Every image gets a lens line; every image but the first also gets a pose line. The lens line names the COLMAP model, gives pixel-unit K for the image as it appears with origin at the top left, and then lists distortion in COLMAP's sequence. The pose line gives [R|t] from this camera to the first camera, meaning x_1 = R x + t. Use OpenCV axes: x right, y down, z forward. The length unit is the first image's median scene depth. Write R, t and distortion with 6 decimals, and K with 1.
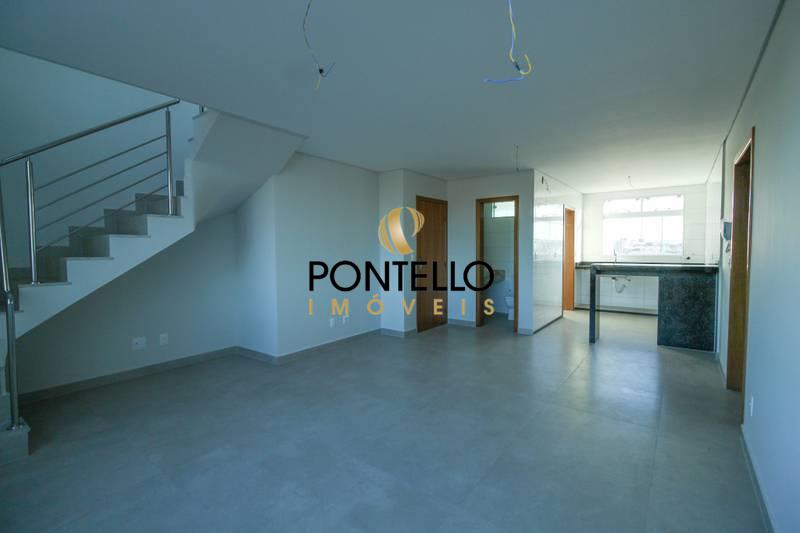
lens RADIAL K [[369.5, 0, 403.4], [0, 369.5, 264.1], [0, 0, 1]] dist [0.000012, -0.000211]
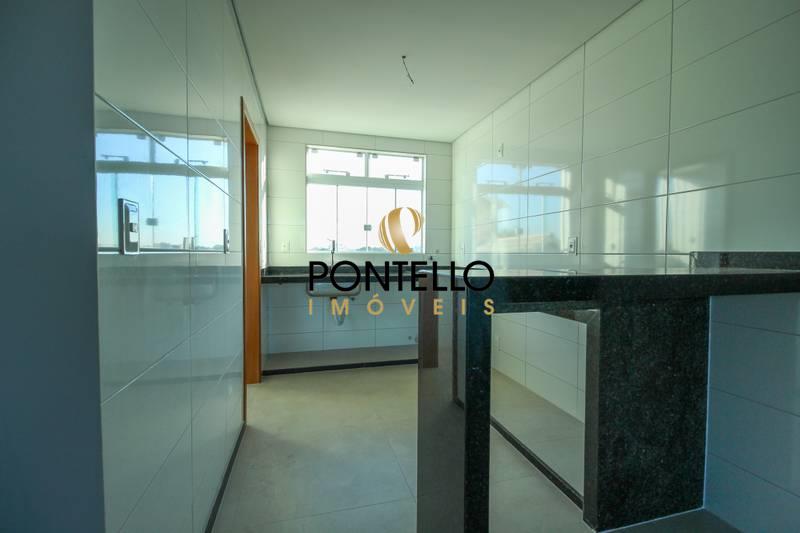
lens RADIAL K [[369.5, 0, 403.4], [0, 369.5, 264.1], [0, 0, 1]] dist [0.000012, -0.000211]
pose [[0.610769, -0.013168, 0.791699, 0.224566], [0.022415, 0.999749, -0.000664, -0.005611], [-0.791492, 0.018151, 0.610911, 0.608180]]
